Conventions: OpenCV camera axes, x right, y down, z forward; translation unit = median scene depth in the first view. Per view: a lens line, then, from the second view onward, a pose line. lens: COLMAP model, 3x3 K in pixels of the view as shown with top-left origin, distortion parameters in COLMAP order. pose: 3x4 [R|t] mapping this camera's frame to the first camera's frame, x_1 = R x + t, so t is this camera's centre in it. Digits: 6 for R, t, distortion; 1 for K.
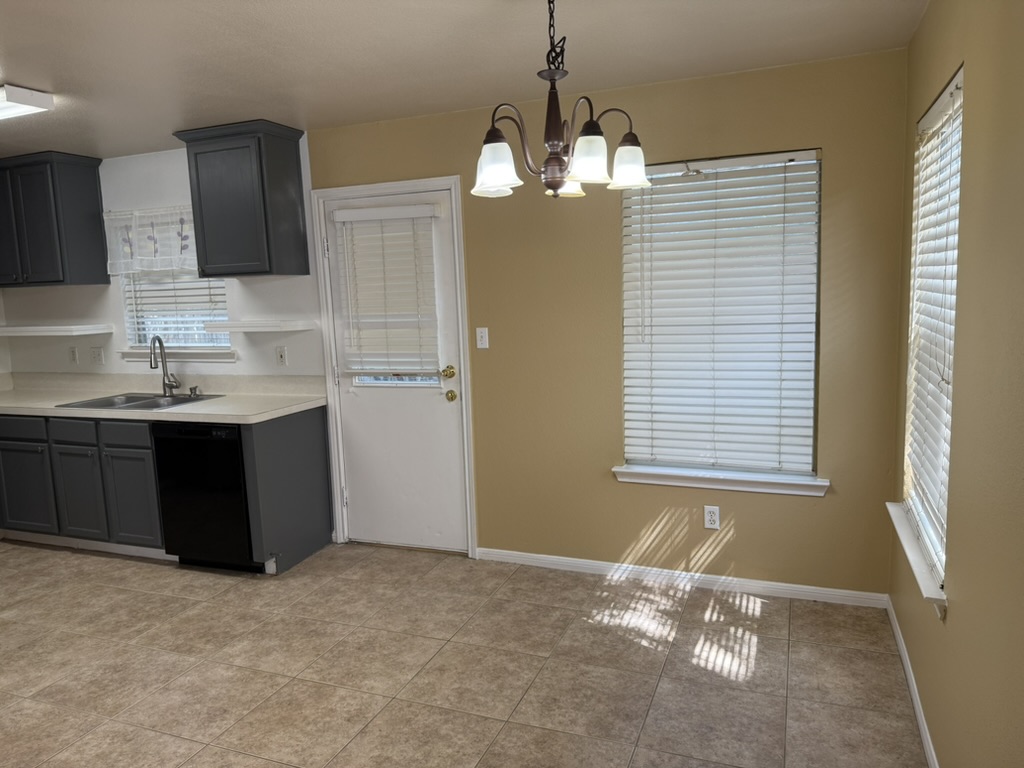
lens RADIAL K [[719.4, 0, 513.2], [0, 719.4, 384.1], [0, 0, 1]] dist [0.073957, -0.059799]
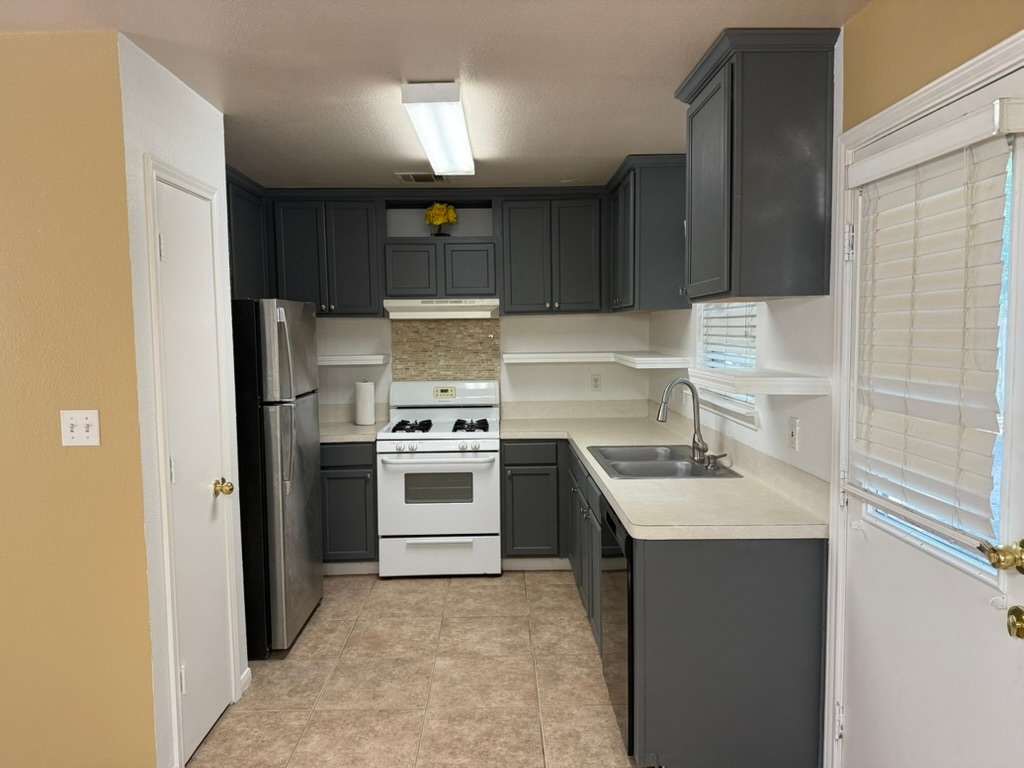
lens RADIAL K [[719.4, 0, 509.2], [0, 719.4, 379.4], [0, 0, 1]] dist [0.073957, -0.059799]
pose [[0.377674, 0.097352, -0.920807, 0.143322], [-0.119991, 0.991218, 0.055582, -0.093787], [0.918131, 0.089497, 0.386039, 0.602382]]
